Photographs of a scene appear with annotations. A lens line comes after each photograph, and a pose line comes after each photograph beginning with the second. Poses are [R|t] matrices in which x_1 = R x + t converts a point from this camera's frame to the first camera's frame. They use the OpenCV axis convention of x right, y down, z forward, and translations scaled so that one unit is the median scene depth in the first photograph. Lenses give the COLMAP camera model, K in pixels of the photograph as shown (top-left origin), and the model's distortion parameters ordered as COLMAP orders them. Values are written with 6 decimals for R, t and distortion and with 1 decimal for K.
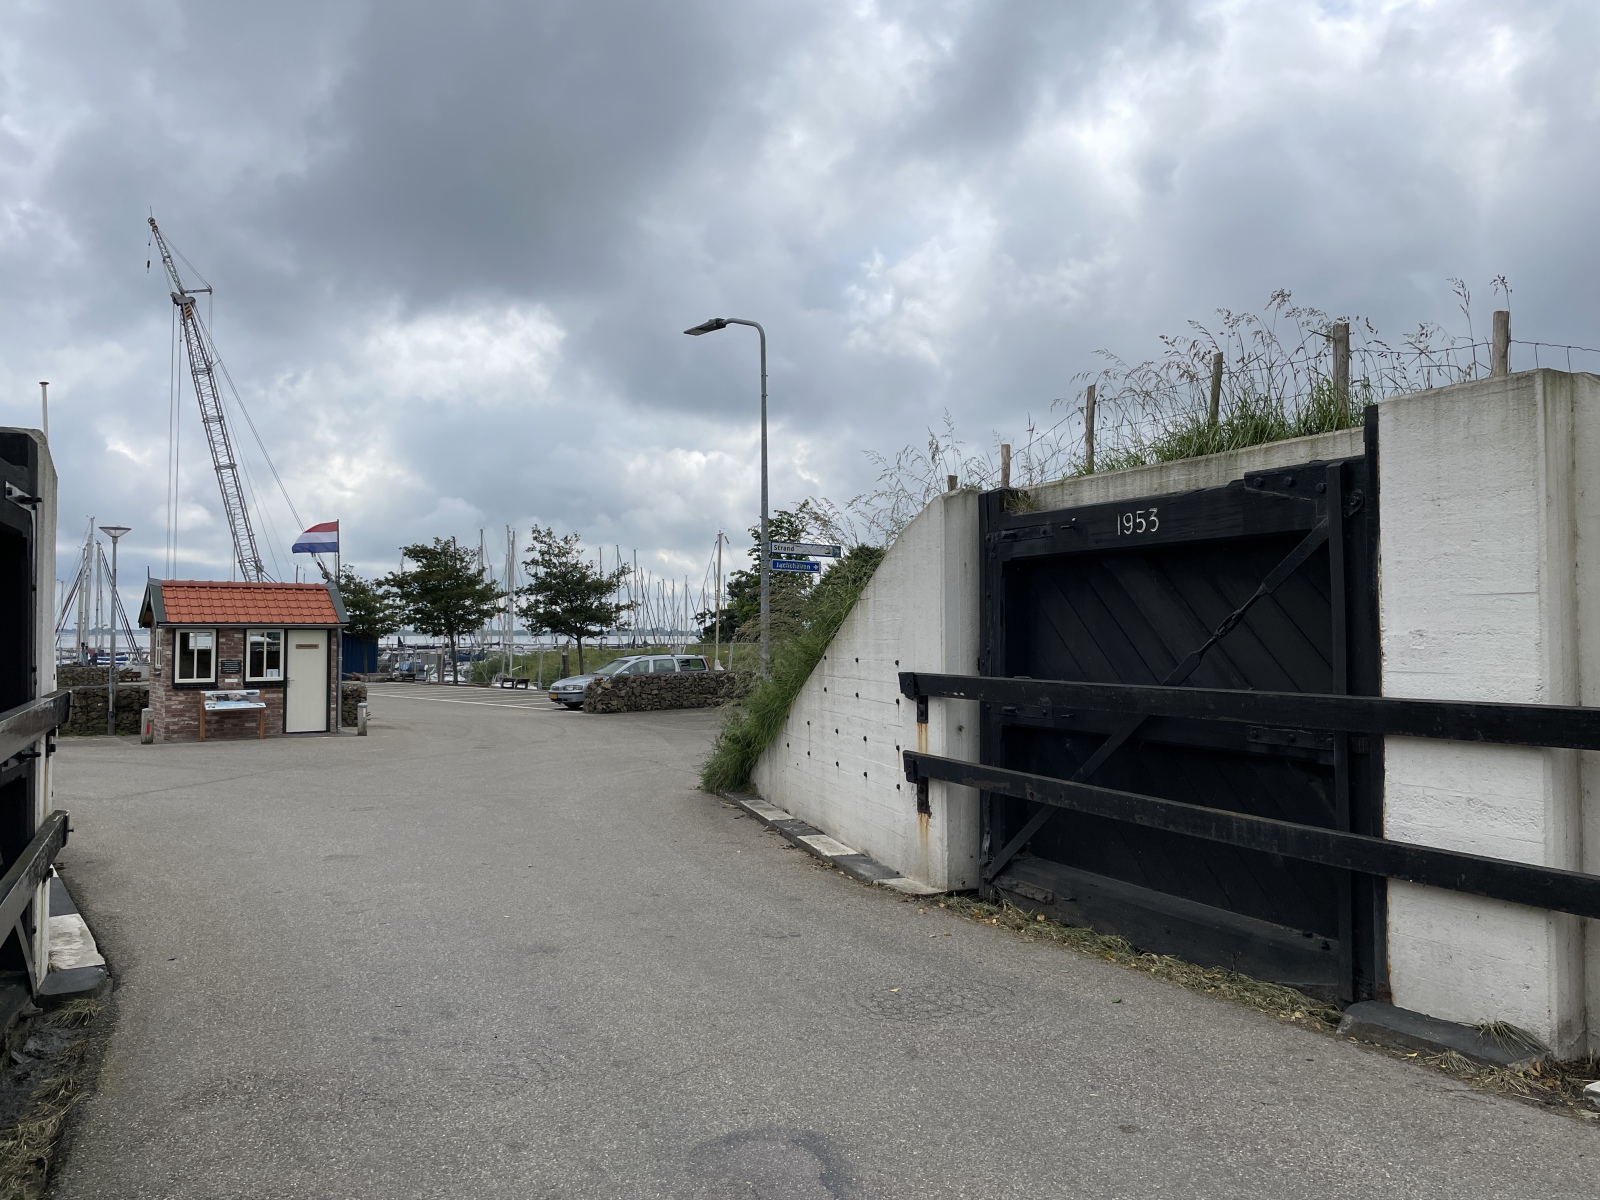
lens RADIAL K [[1205.2, 0, 801.3], [0, 1205.2, 595.1], [0, 0, 1]] dist [0.035221, 0.000749]
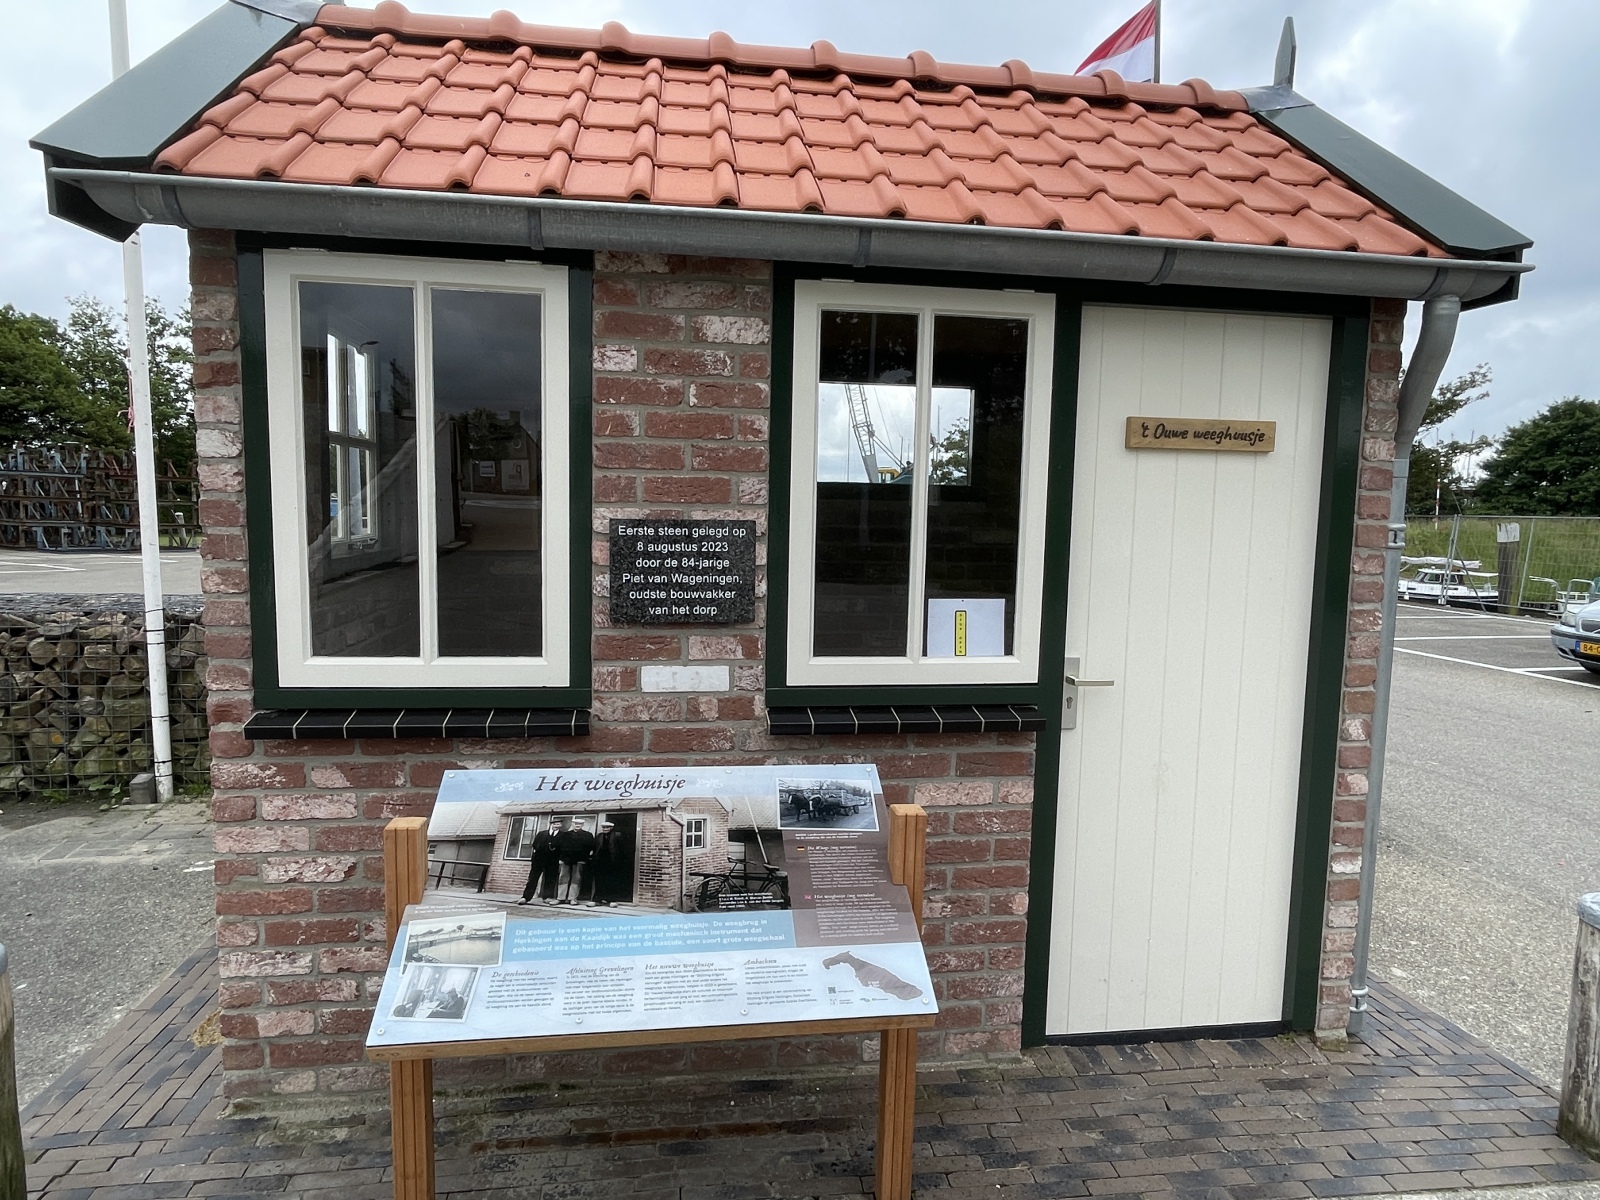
lens RADIAL K [[927.2, 0, 800.9], [0, 927.2, 604.8], [0, 0, 1]] dist [0.001145, 0.000088]
pose [[0.879992, 0.061225, -0.471026, -0.410918], [-0.004660, 0.992723, 0.120330, 0.050342], [0.474966, -0.103694, 0.873874, 0.917499]]
